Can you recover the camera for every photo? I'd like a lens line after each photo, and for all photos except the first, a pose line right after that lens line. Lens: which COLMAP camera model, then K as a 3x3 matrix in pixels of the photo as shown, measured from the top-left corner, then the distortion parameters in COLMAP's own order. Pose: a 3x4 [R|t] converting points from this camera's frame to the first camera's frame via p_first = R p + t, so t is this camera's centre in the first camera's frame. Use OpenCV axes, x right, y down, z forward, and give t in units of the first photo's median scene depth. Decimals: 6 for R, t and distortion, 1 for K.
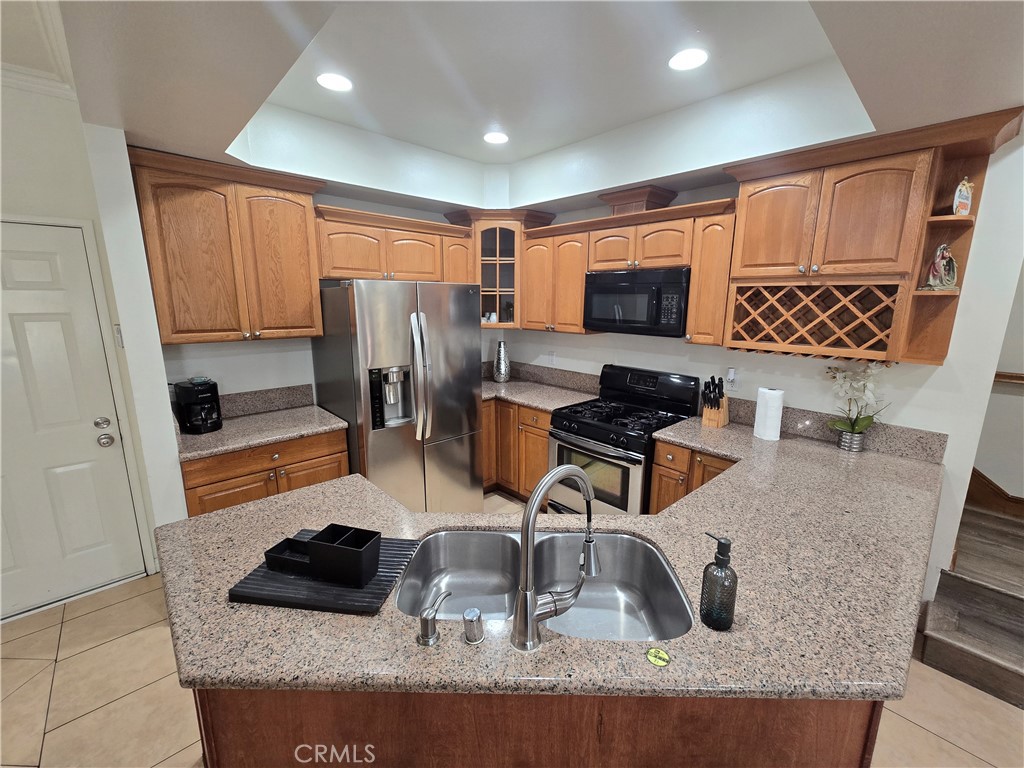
lens RADIAL K [[420.1, 0, 516.6], [0, 420.1, 382.6], [0, 0, 1]] dist [-0.000216, 0.000893]
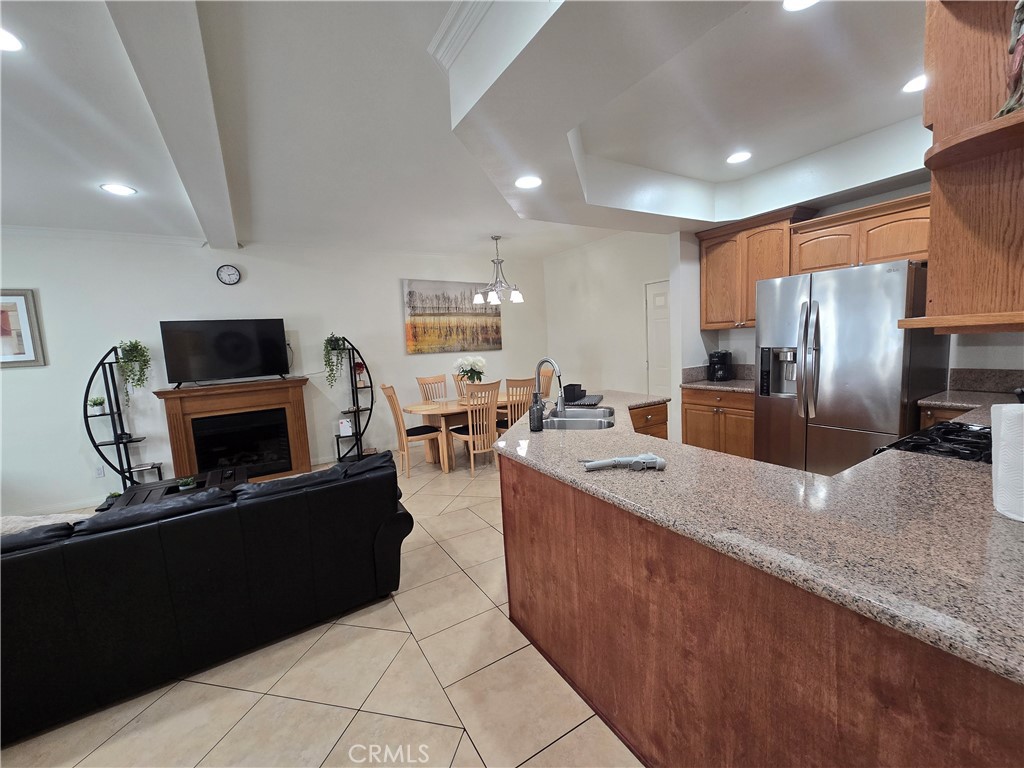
lens RADIAL K [[420.1, 0, 516.6], [0, 420.1, 382.6], [0, 0, 1]] dist [-0.000216, 0.000893]
pose [[-0.202161, 0.103059, -0.973915, 1.028309], [-0.140309, 0.981141, 0.132948, 0.008231], [0.969249, 0.163526, -0.183888, 0.483067]]
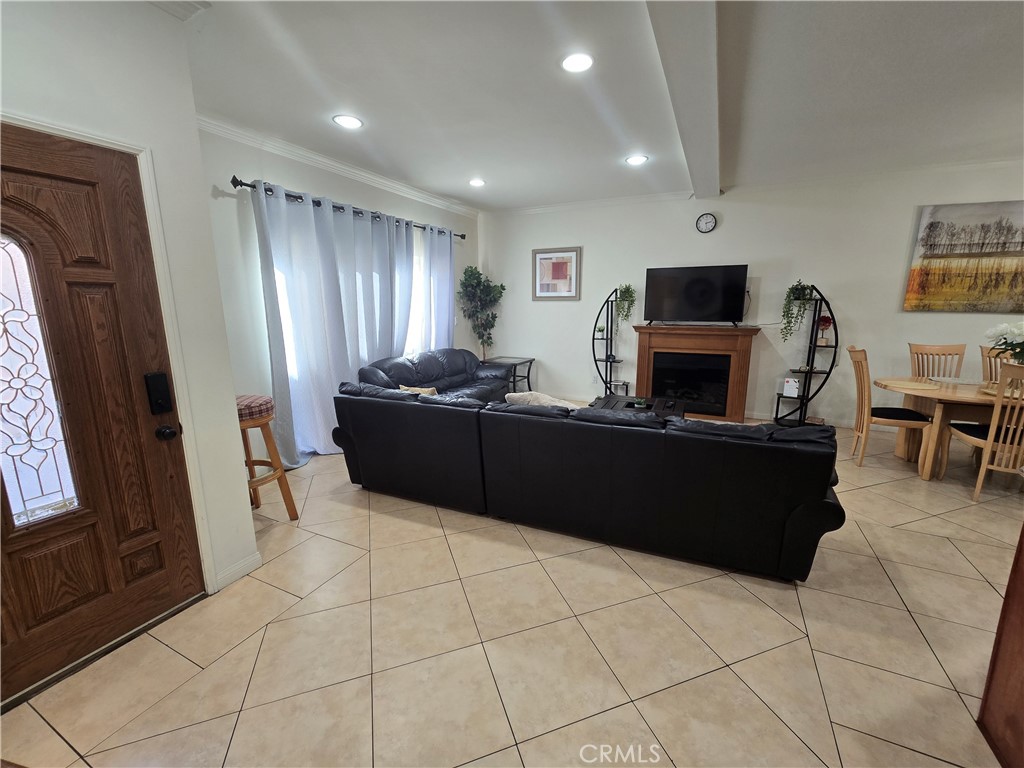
lens RADIAL K [[420.1, 0, 516.6], [0, 420.1, 382.6], [0, 0, 1]] dist [-0.000216, 0.000893]
pose [[-0.933539, 0.064128, -0.352694, 1.004169], [-0.074453, 0.927730, 0.365752, 0.005905], [0.350660, 0.367703, -0.861297, 0.494156]]
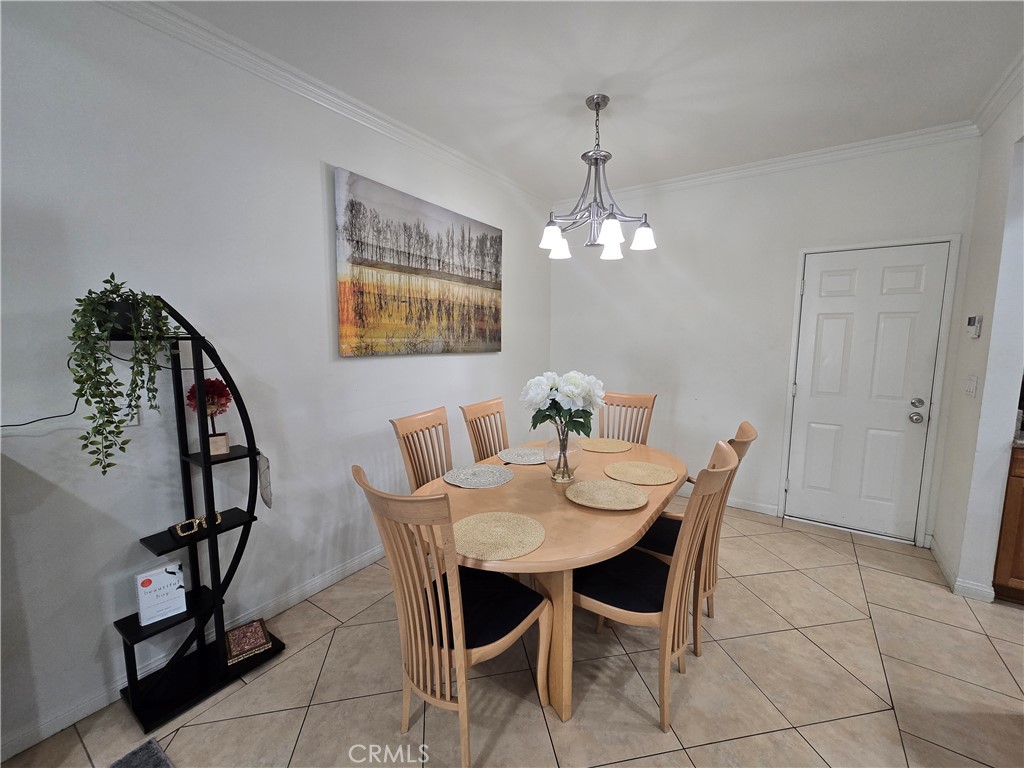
lens RADIAL K [[420.1, 0, 516.6], [0, 420.1, 382.6], [0, 0, 1]] dist [-0.000216, 0.000893]
pose [[0.213726, 0.109242, -0.970766, -0.063962], [-0.191146, 0.979196, 0.068108, 0.156736], [0.958011, 0.171001, 0.230161, -0.340227]]
